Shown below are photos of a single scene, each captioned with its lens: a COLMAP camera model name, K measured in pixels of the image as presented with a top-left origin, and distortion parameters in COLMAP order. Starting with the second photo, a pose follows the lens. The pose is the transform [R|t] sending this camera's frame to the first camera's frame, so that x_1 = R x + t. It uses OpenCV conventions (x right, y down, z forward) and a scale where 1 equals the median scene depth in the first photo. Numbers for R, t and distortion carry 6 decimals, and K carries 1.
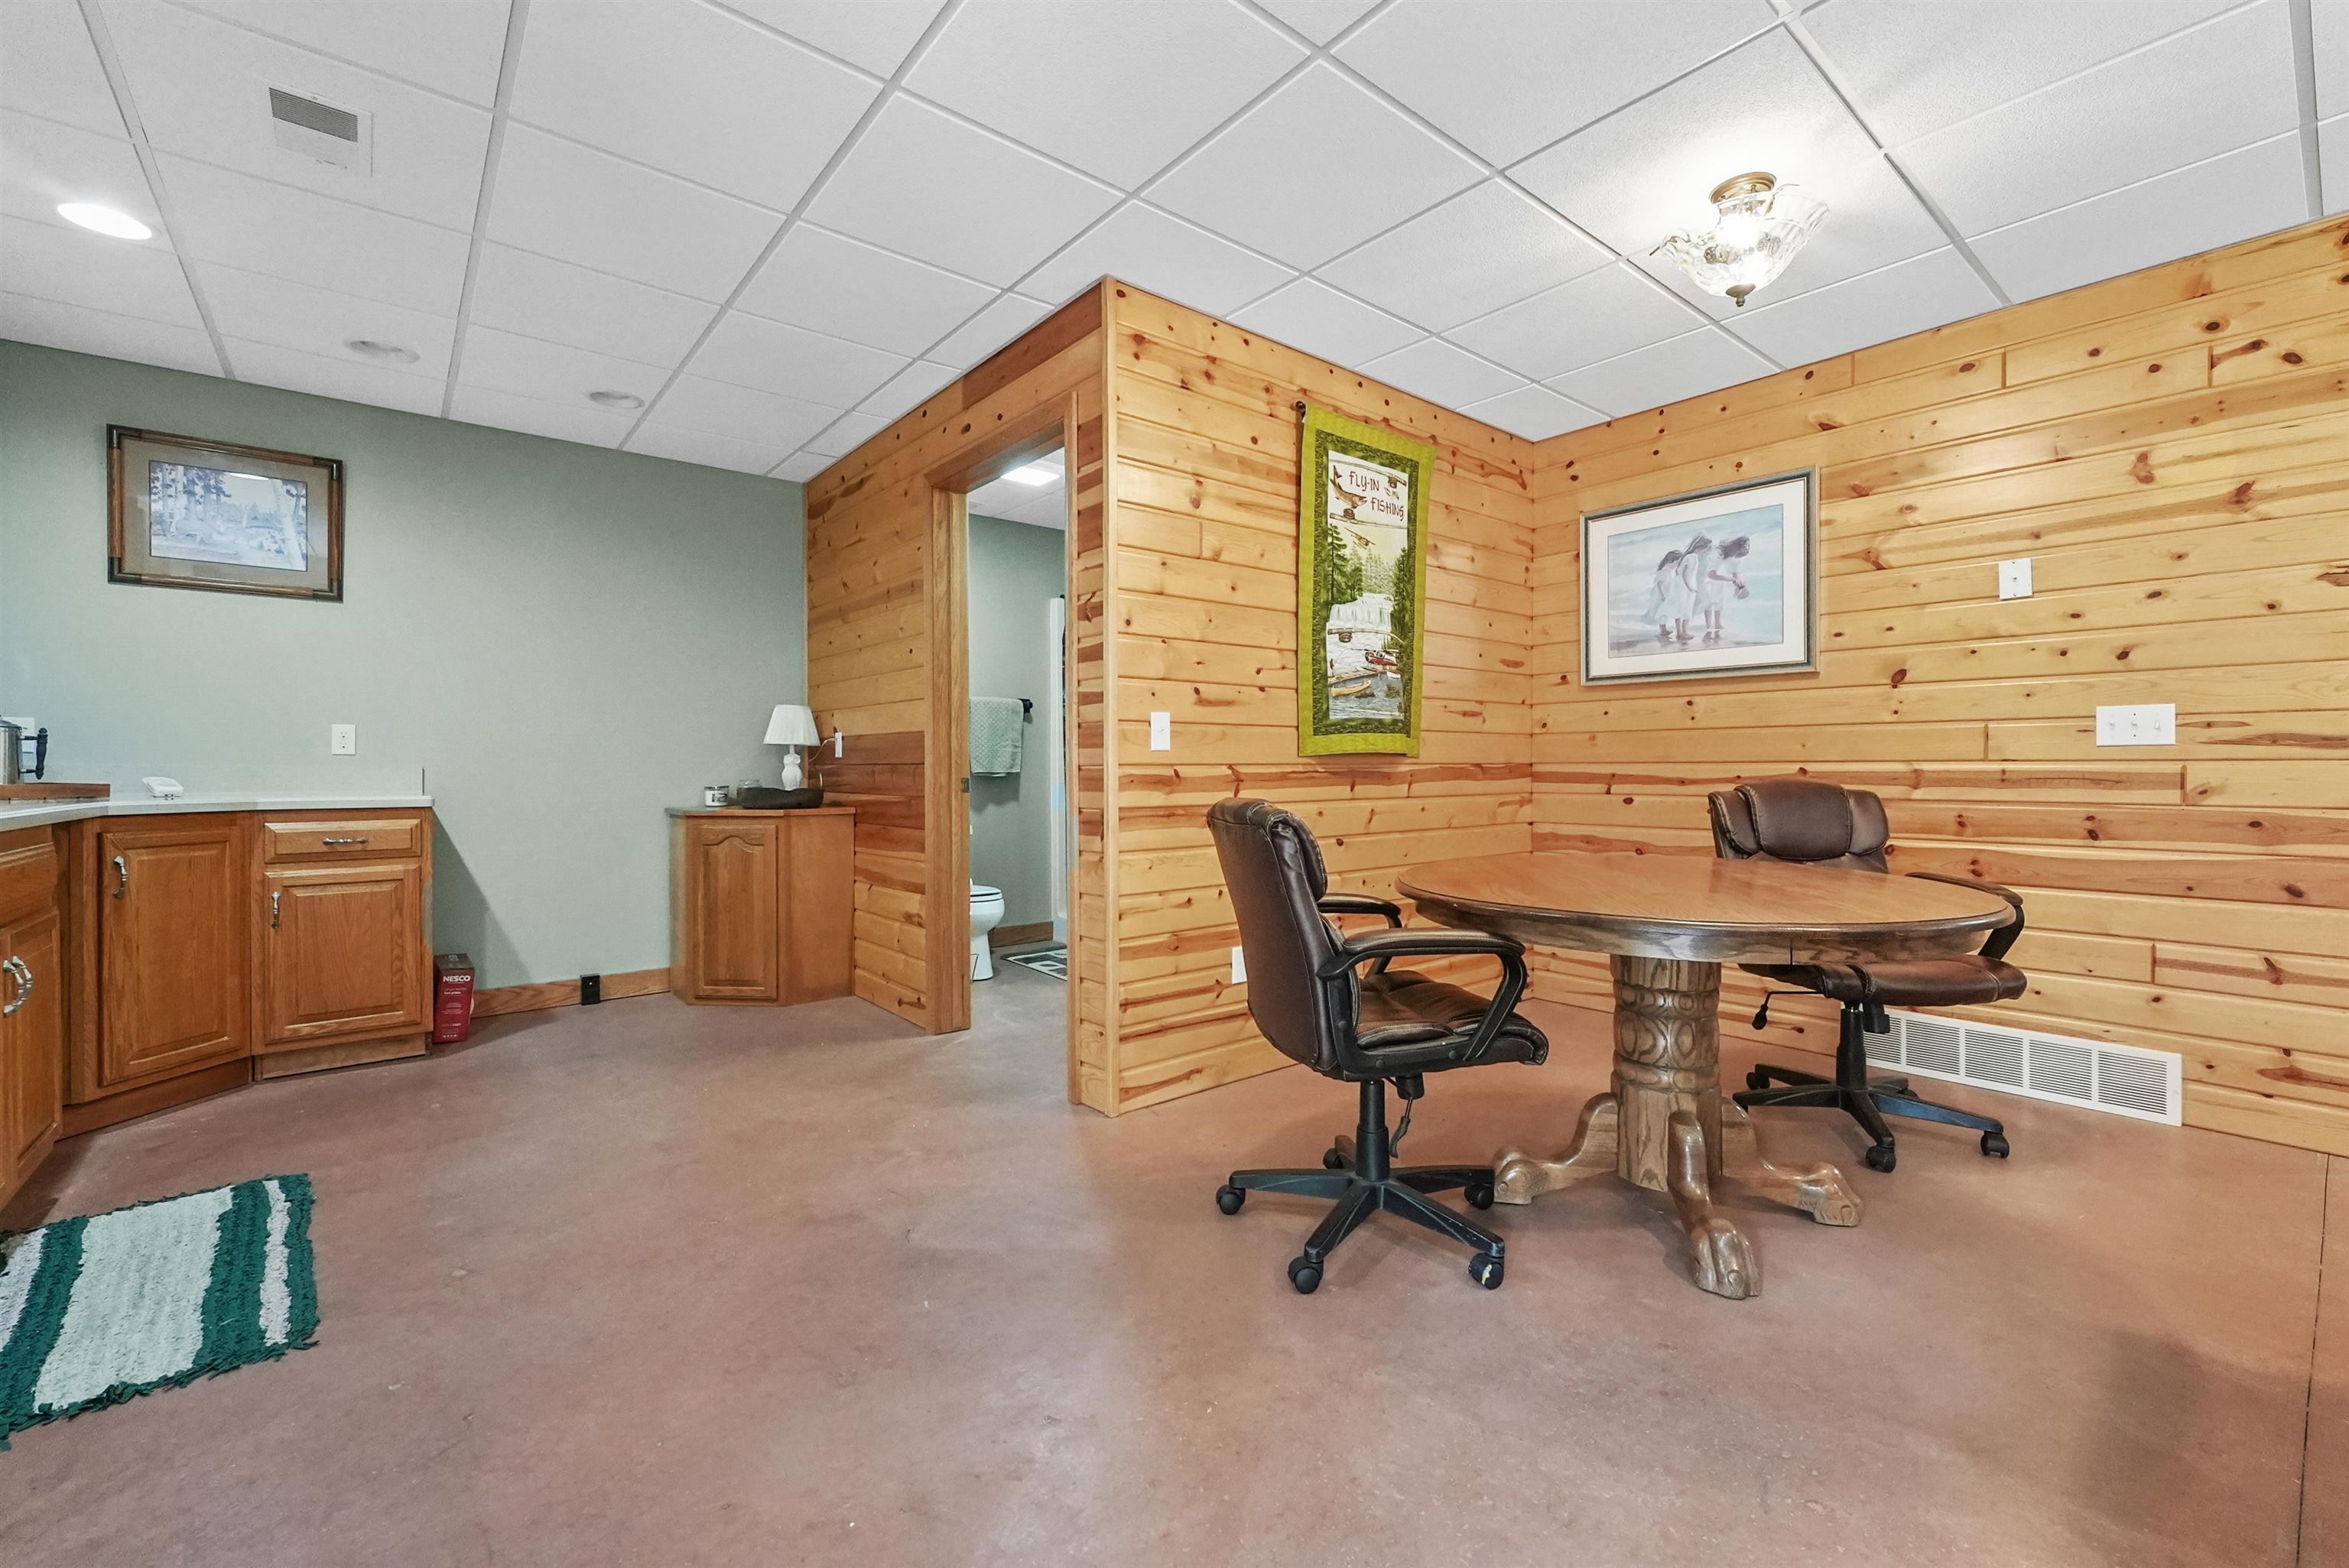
lens RADIAL K [[958.1, 0, 1164.9], [0, 958.1, 773.5], [0, 0, 1]] dist [-0.002566, -0.000252]
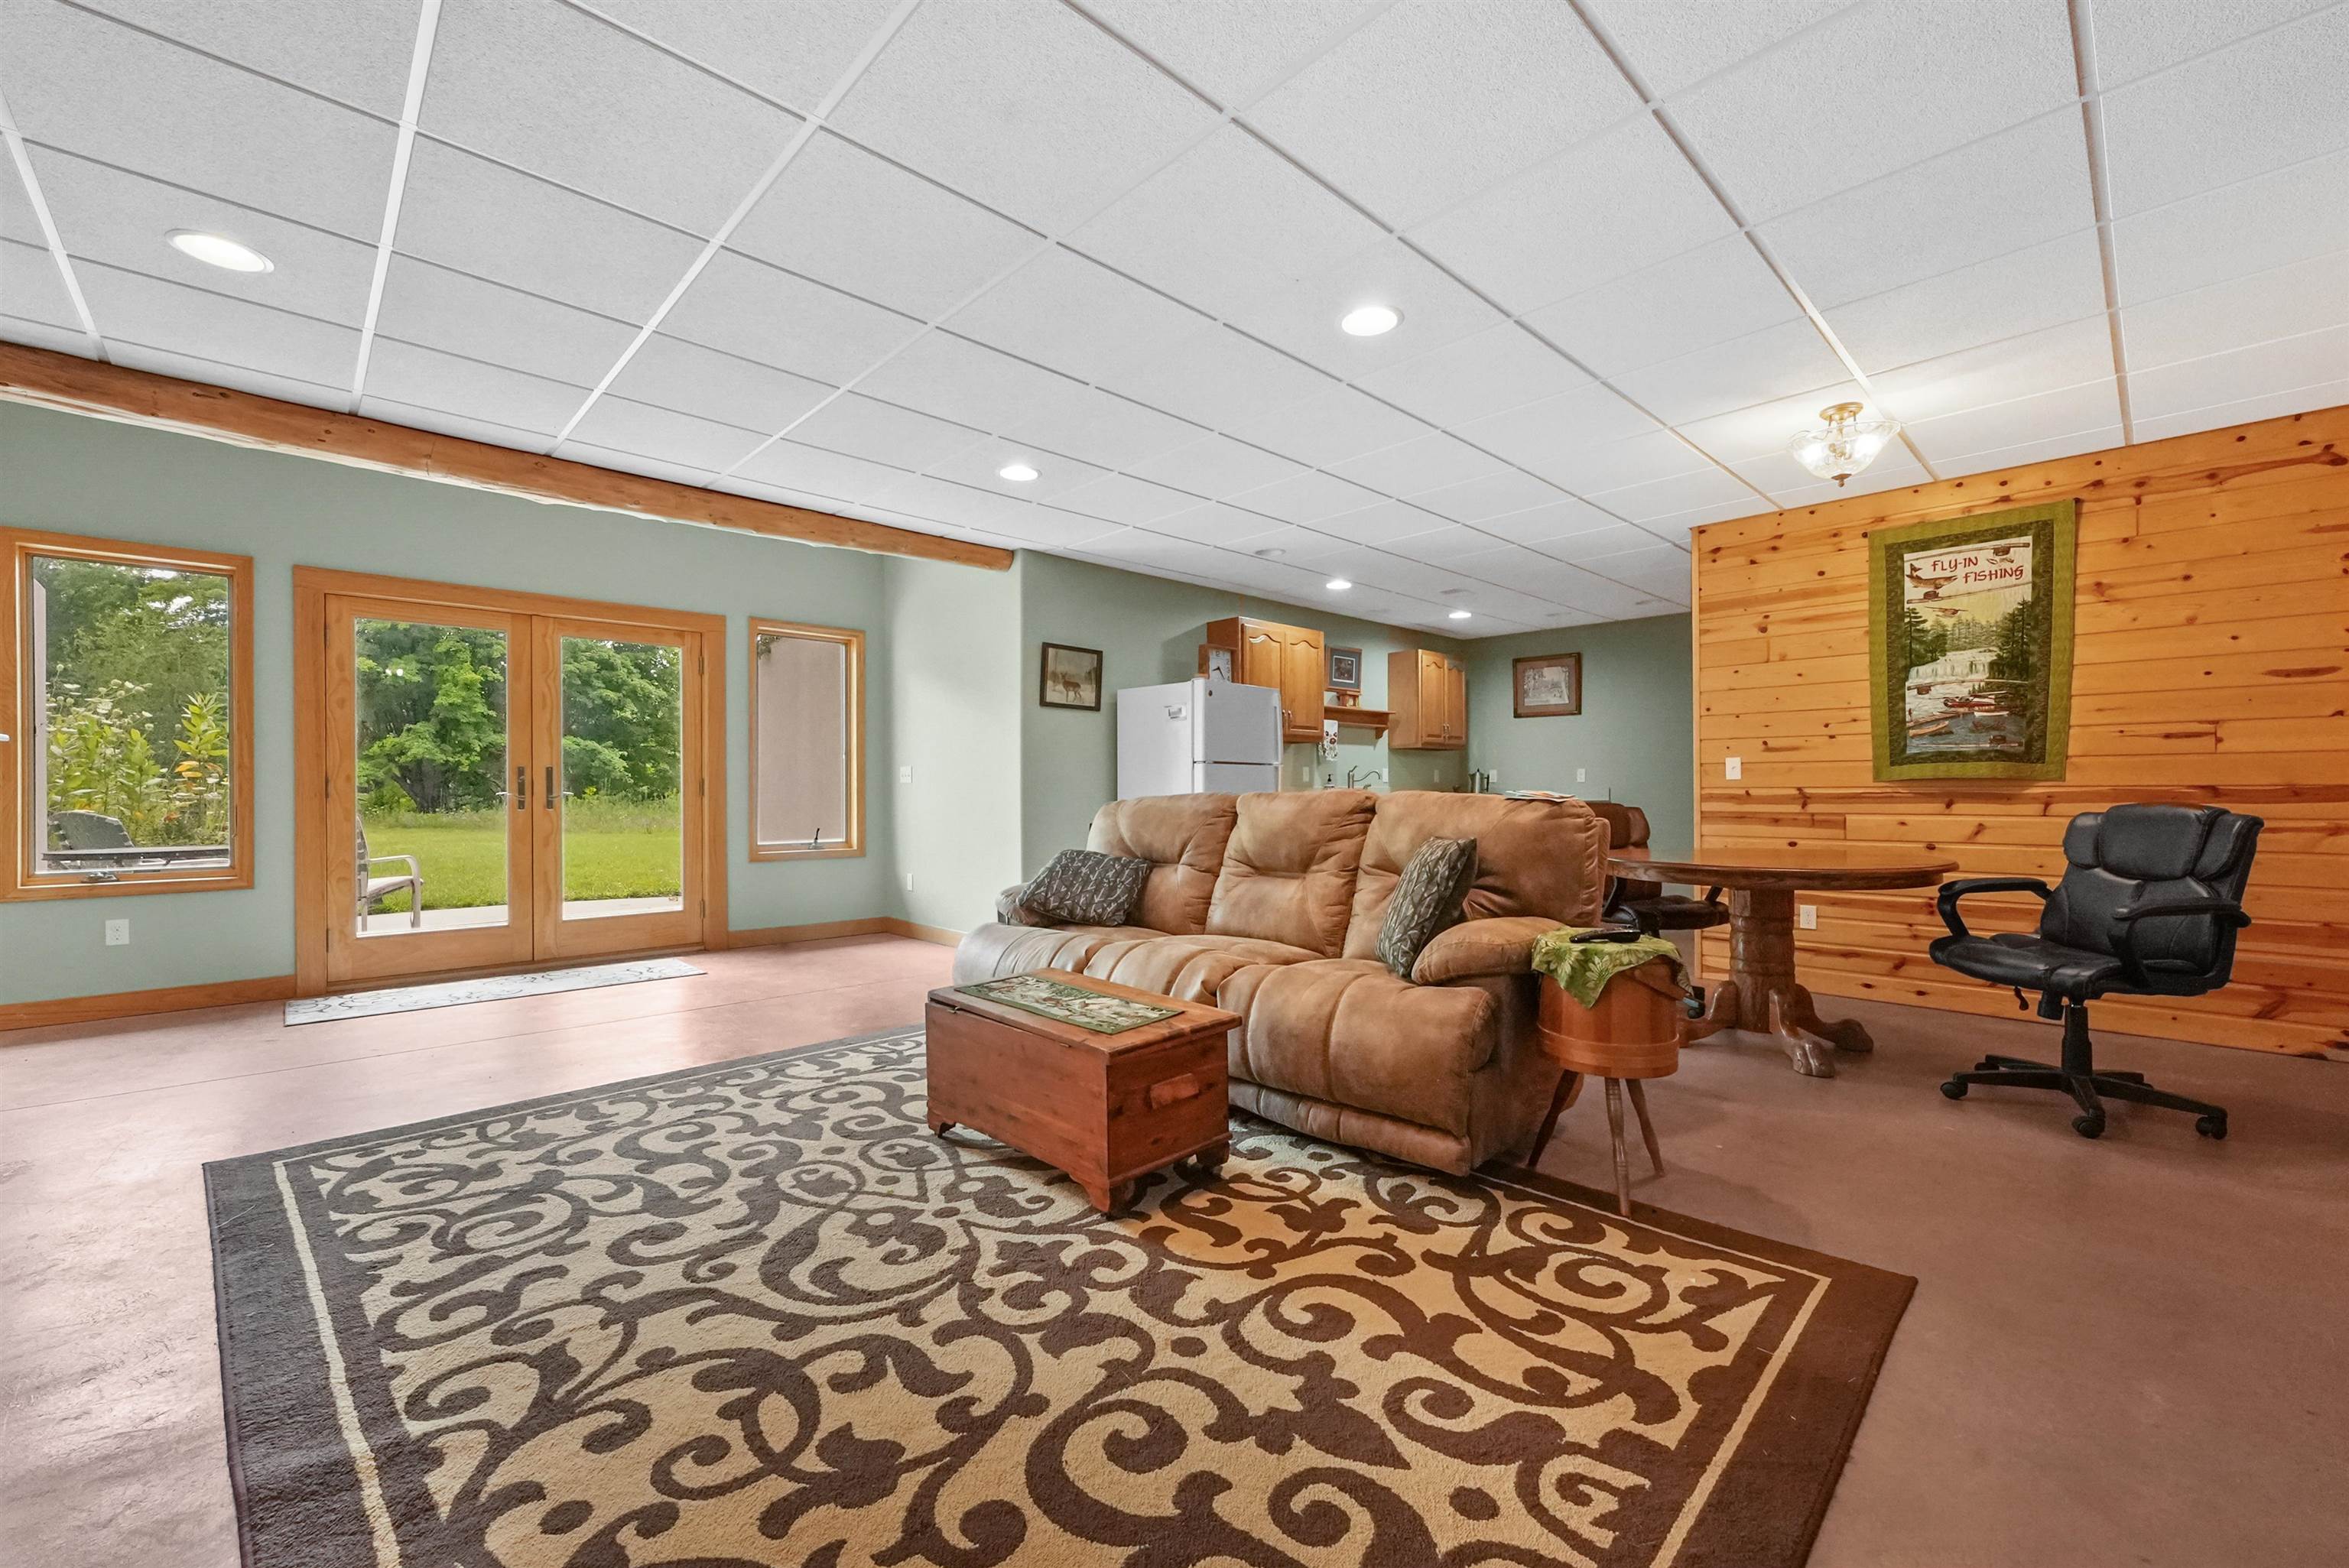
lens RADIAL K [[958.1, 0, 1170.1], [0, 958.1, 793.0], [0, 0, 1]] dist [-0.002566, -0.000252]
pose [[0.083910, -0.000369, -0.996473, 1.379281], [-0.011755, 0.999930, -0.001360, 0.011604], [0.996404, 0.011827, 0.083900, -0.132829]]
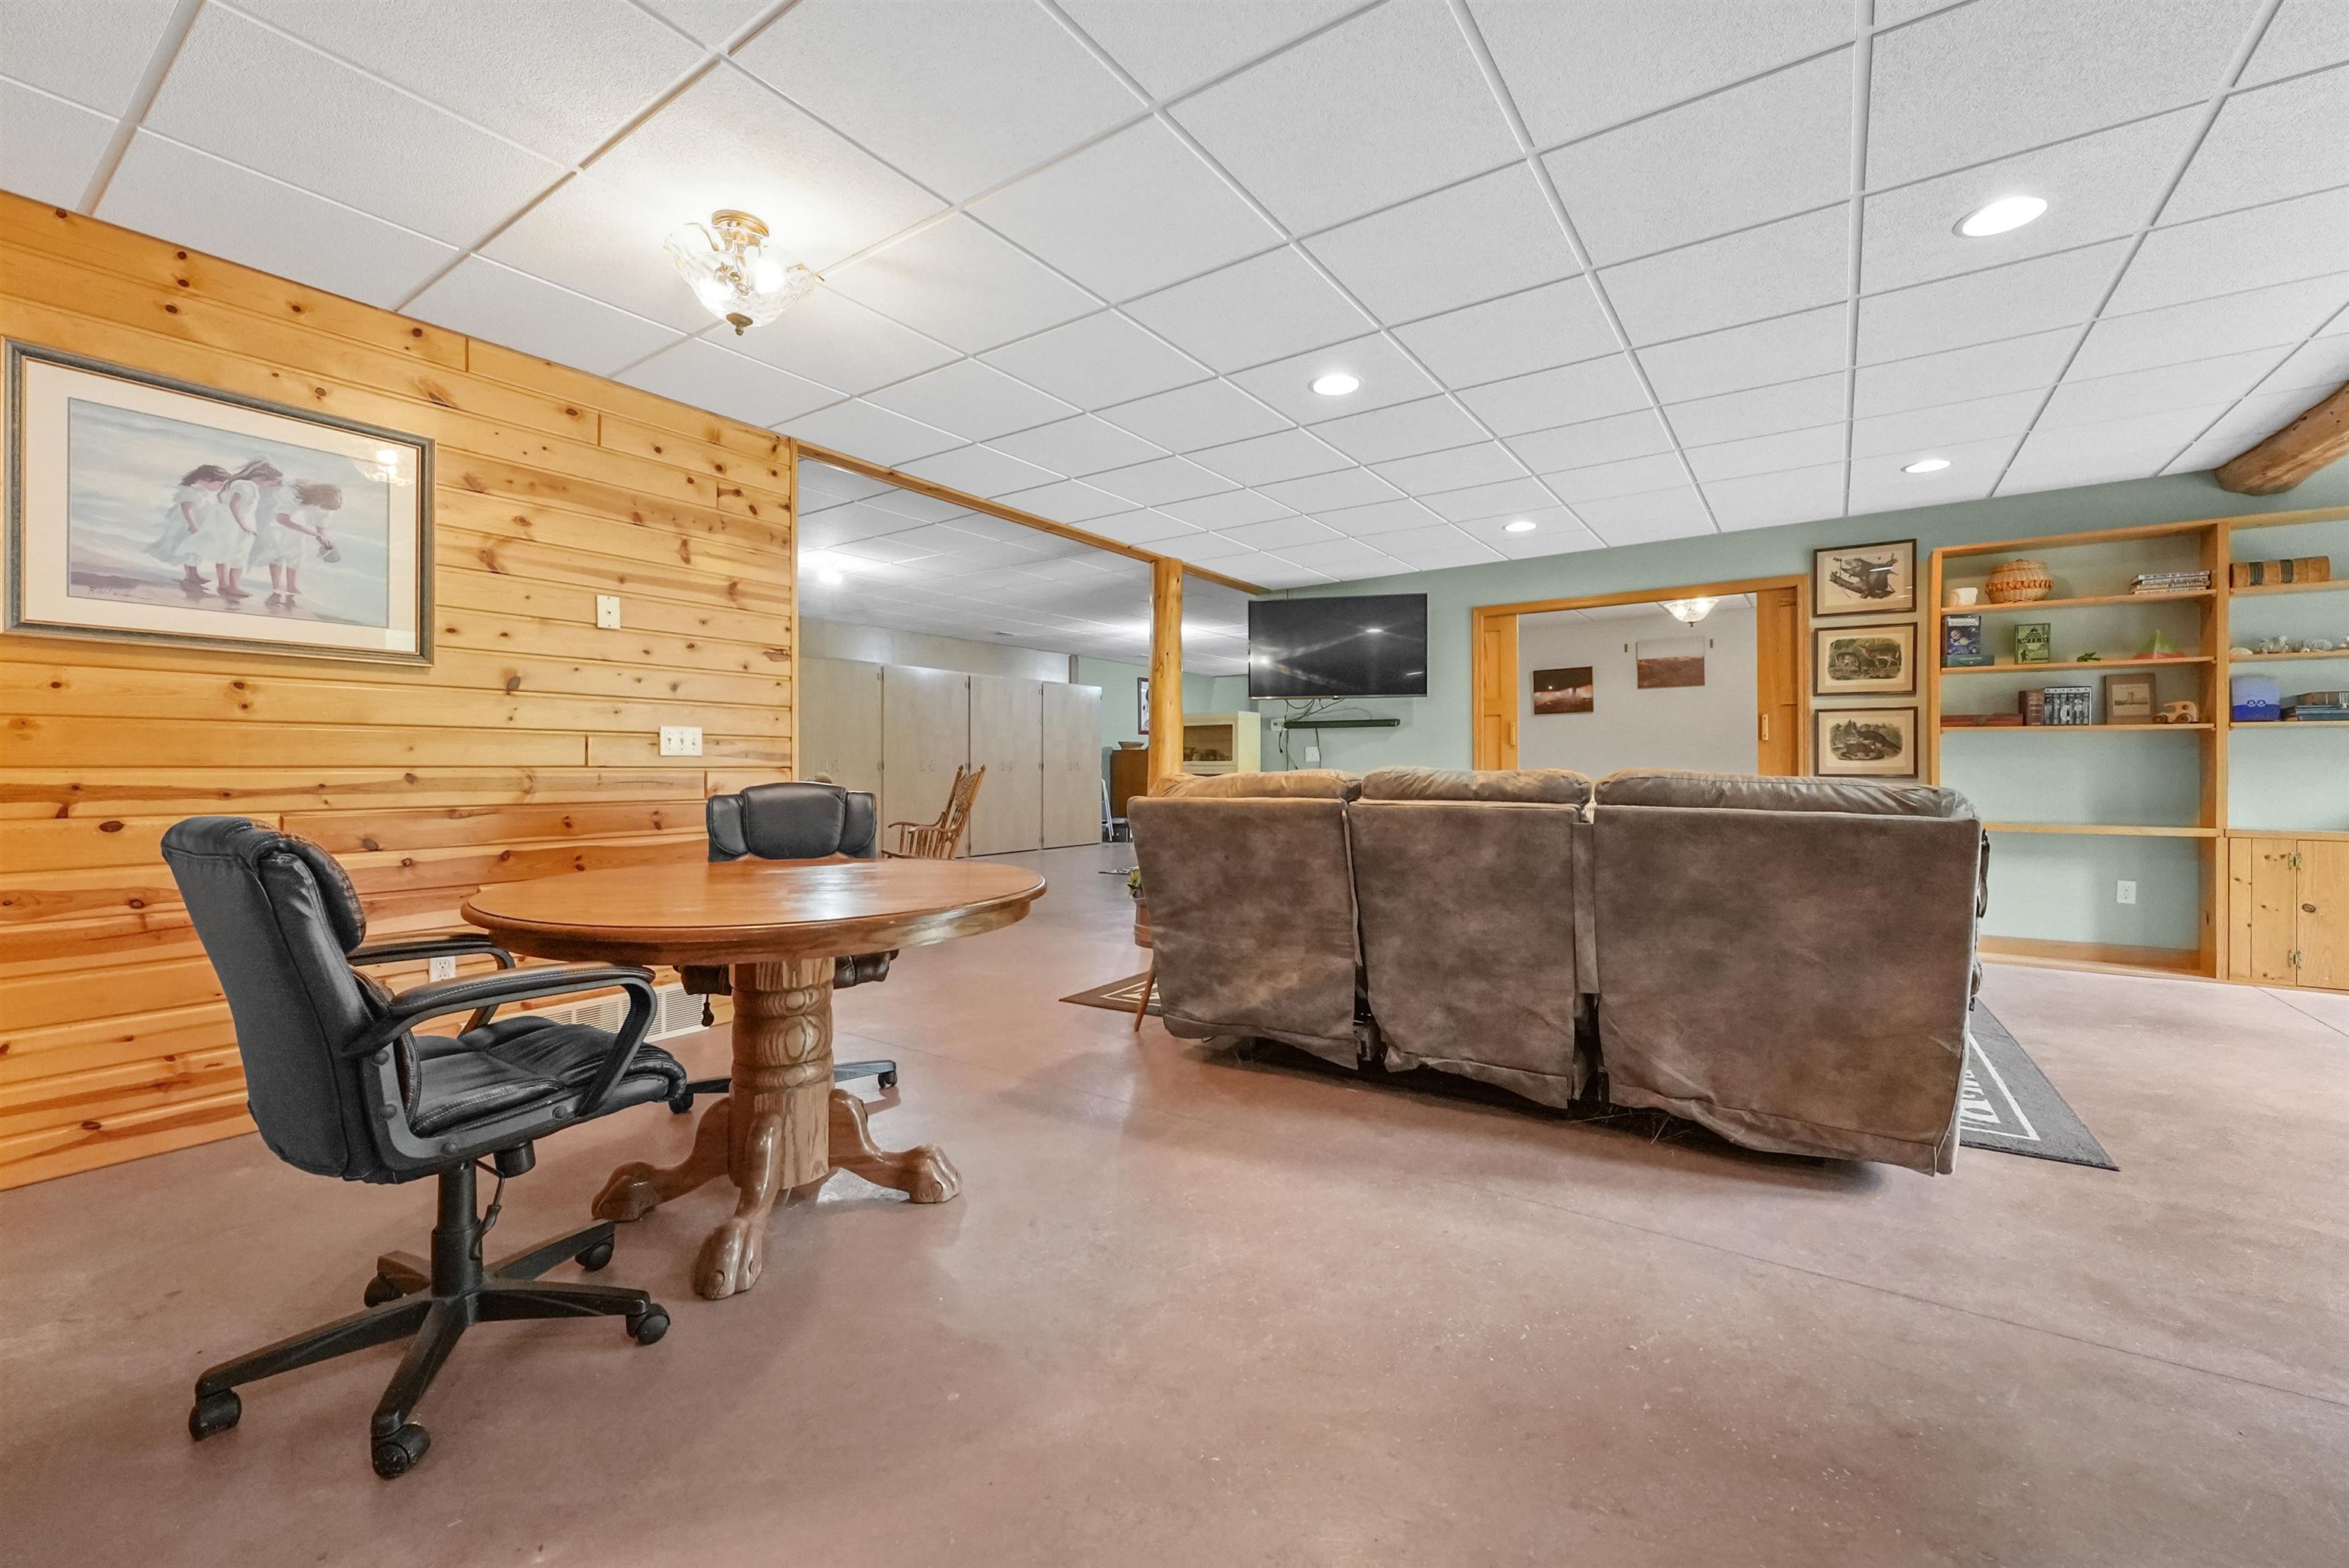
lens RADIAL K [[958.1, 0, 1173.3], [0, 958.1, 774.7], [0, 0, 1]] dist [-0.002566, -0.000252]
pose [[-0.280316, -0.001106, 0.959907, -0.360829], [0.009662, 0.999945, 0.003974, -0.002245], [-0.959859, 0.010389, -0.280290, 0.556368]]
